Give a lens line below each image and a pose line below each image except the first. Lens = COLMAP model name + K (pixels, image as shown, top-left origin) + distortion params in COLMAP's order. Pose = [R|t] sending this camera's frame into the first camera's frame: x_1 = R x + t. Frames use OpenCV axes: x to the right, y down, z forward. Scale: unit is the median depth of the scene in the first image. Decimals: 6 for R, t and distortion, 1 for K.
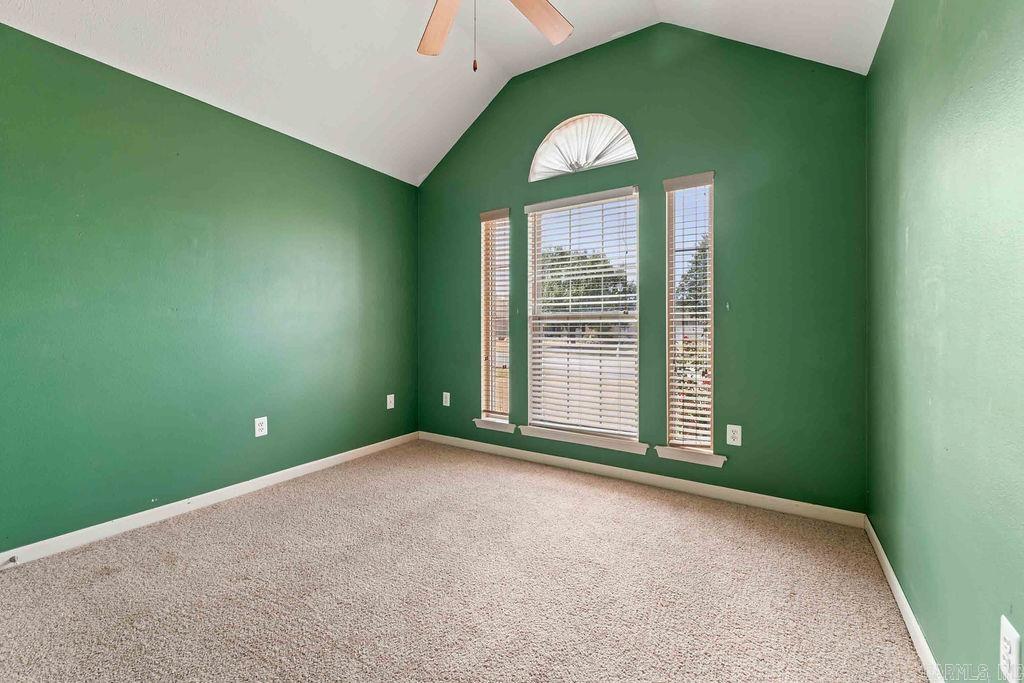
lens RADIAL K [[418.4, 0, 511.8], [0, 418.4, 324.2], [0, 0, 1]] dist [0.000368, -0.000135]
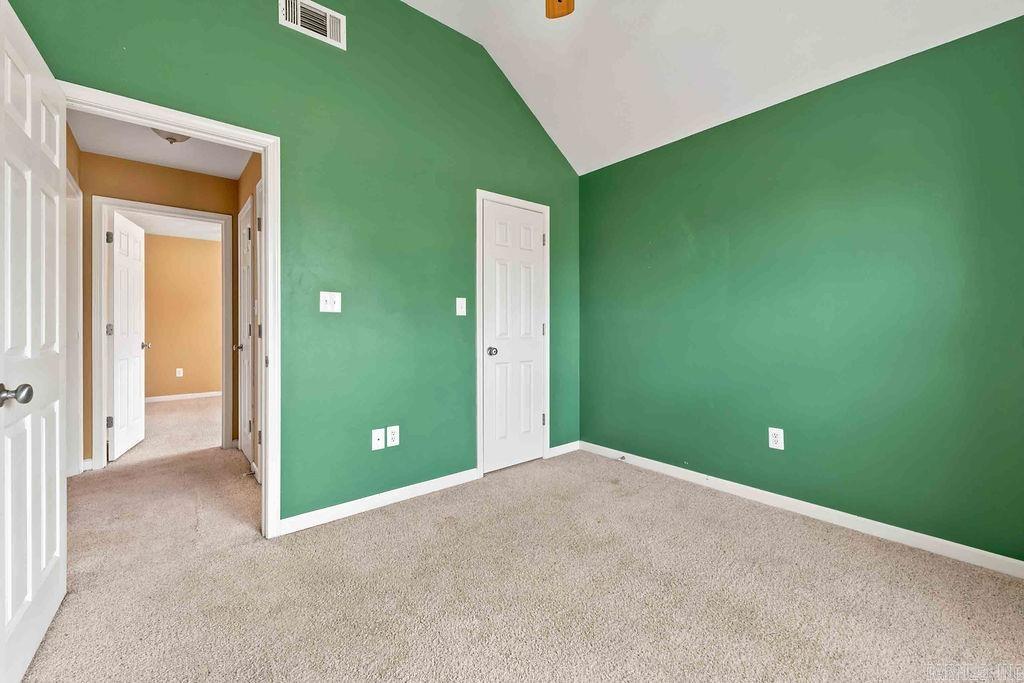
lens RADIAL K [[418.4, 0, 511.8], [0, 418.4, 324.2], [0, 0, 1]] dist [0.000368, -0.000135]
pose [[-0.287284, 0.002512, -0.957842, 0.481075], [-0.000505, 0.999996, 0.002774, -0.003988], [0.957845, 0.001281, -0.287282, 0.801097]]
